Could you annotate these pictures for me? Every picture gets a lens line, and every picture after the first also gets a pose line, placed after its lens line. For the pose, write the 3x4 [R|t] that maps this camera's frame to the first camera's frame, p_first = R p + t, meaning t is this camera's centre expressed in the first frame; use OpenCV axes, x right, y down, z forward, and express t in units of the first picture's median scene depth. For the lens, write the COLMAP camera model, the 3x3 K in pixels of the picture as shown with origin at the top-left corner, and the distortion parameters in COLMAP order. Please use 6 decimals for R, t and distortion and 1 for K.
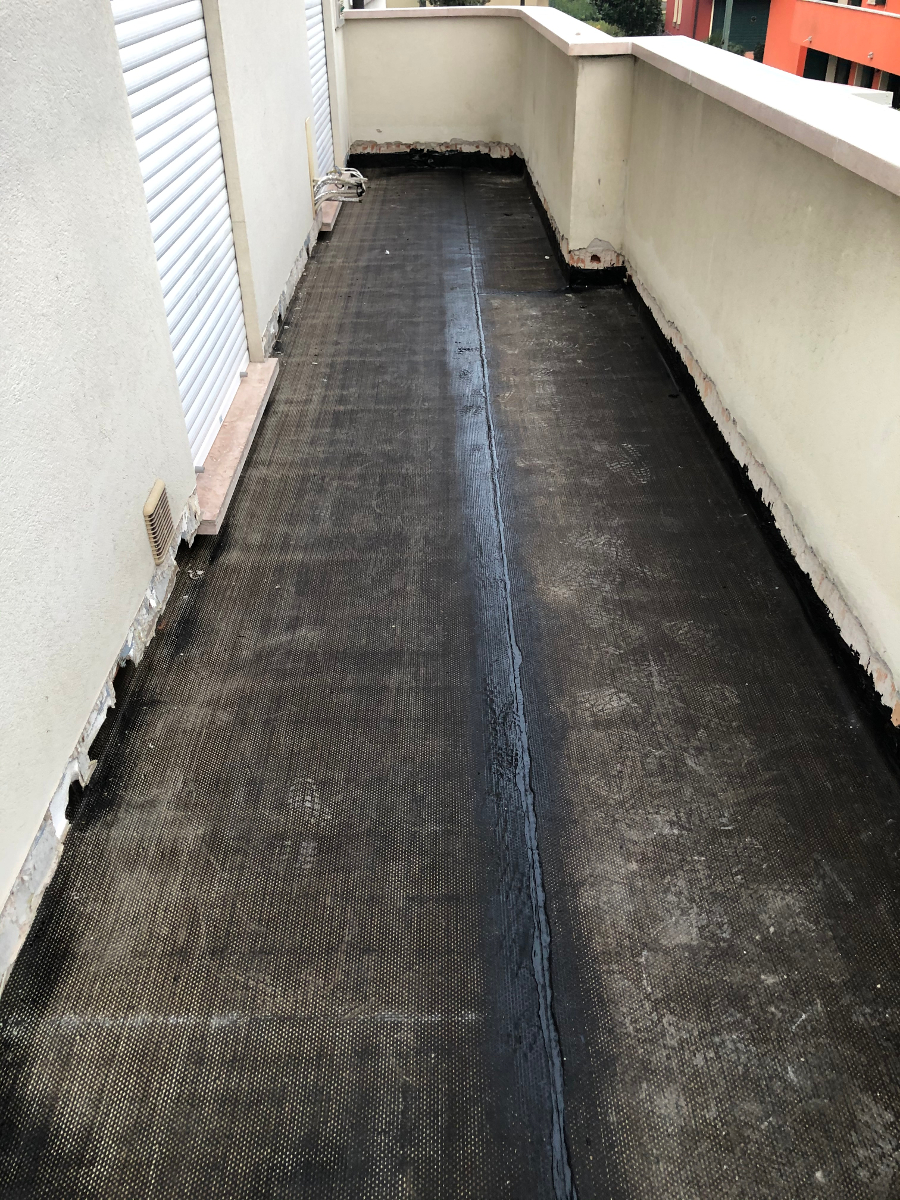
lens RADIAL K [[979.8, 0, 450.0], [0, 979.8, 600.0], [0, 0, 1]] dist [0.014692, 0.003292]
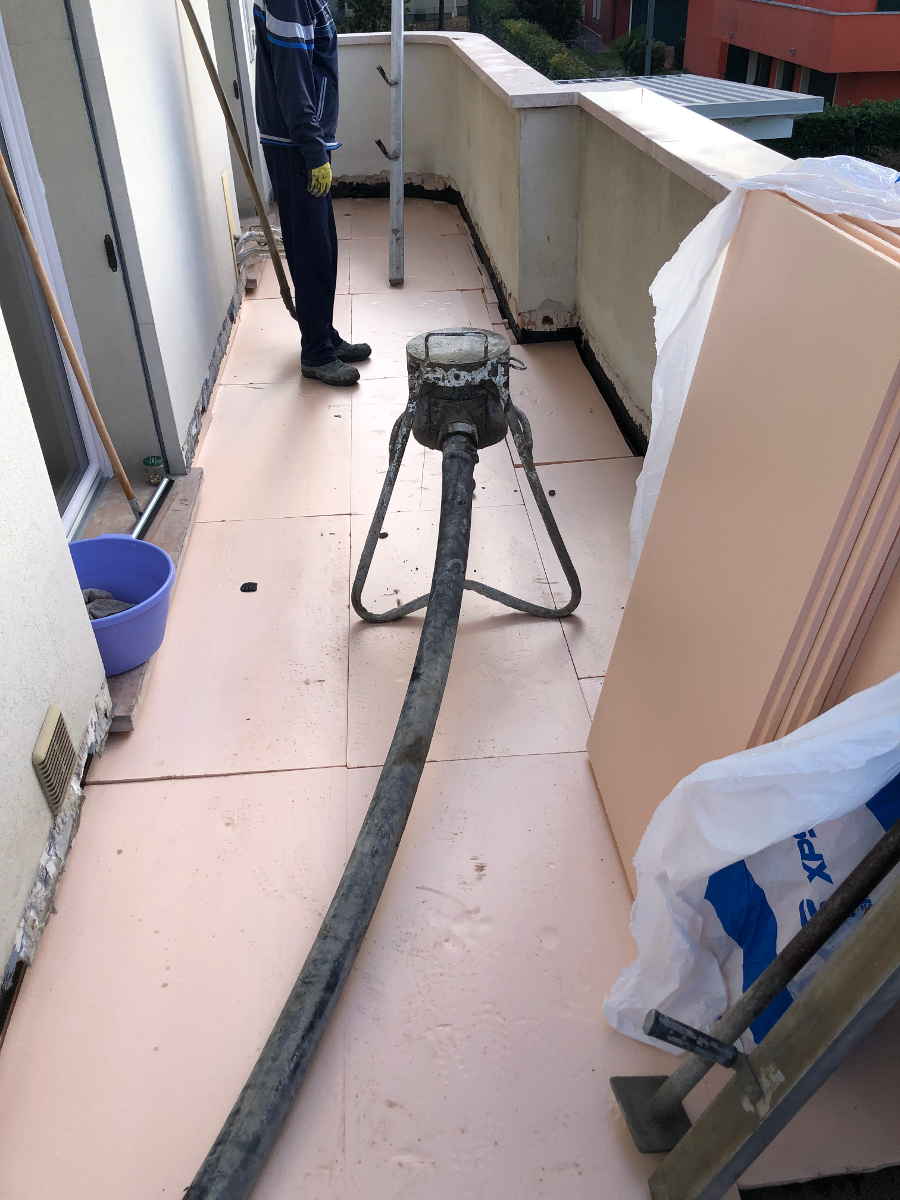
lens RADIAL K [[986.3, 0, 448.2], [0, 986.3, 590.0], [0, 0, 1]] dist [0.010855, -0.001235]
pose [[0.997423, -0.051239, 0.050213, -0.004091], [0.051540, 0.998660, -0.004717, -0.095371], [-0.049904, 0.007293, 0.998727, 0.082874]]
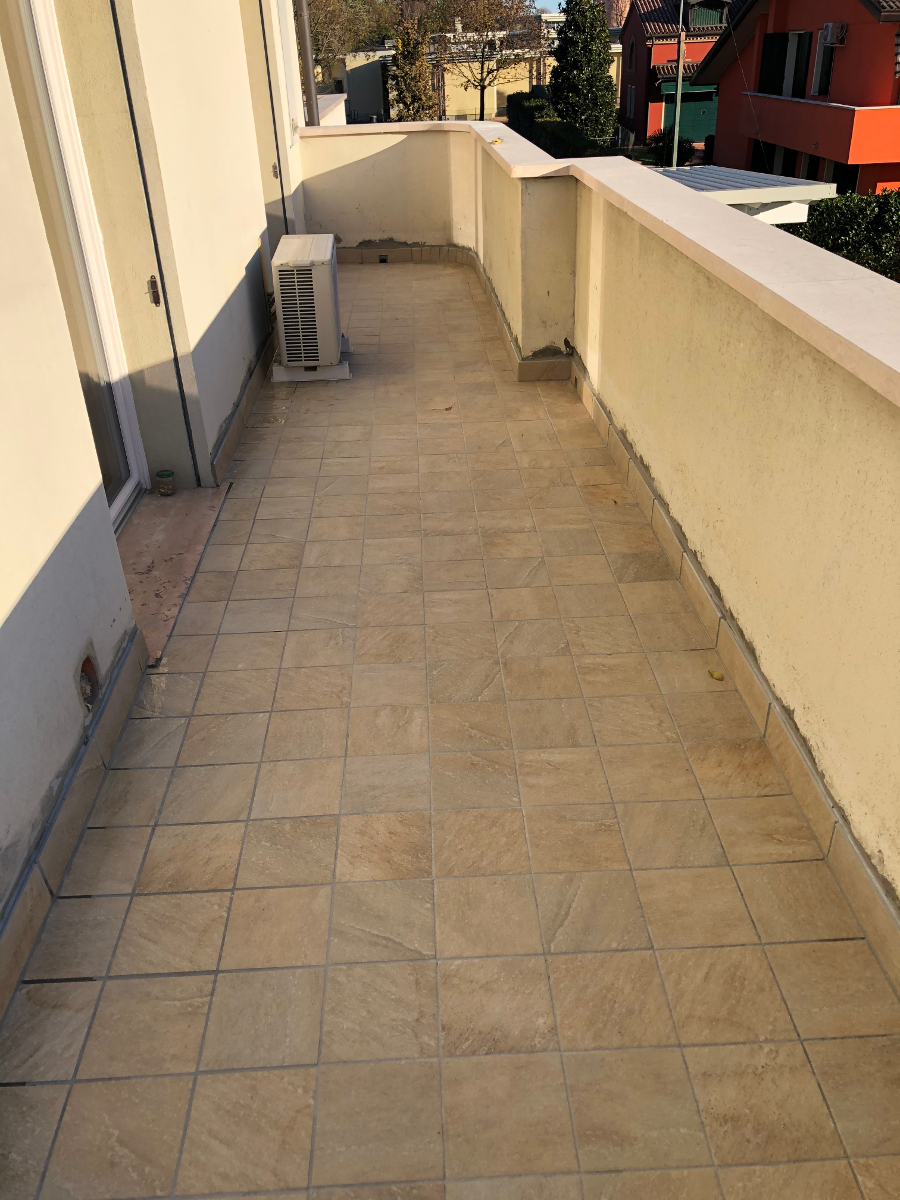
lens RADIAL K [[988.0, 0, 450.0], [0, 988.0, 600.0], [0, 0, 1]] dist [0.006932, -0.000585]
pose [[0.999221, -0.033951, 0.020116, 0.018464], [0.035417, 0.996350, -0.077662, -0.033478], [-0.017405, 0.078314, 0.996777, 0.007974]]
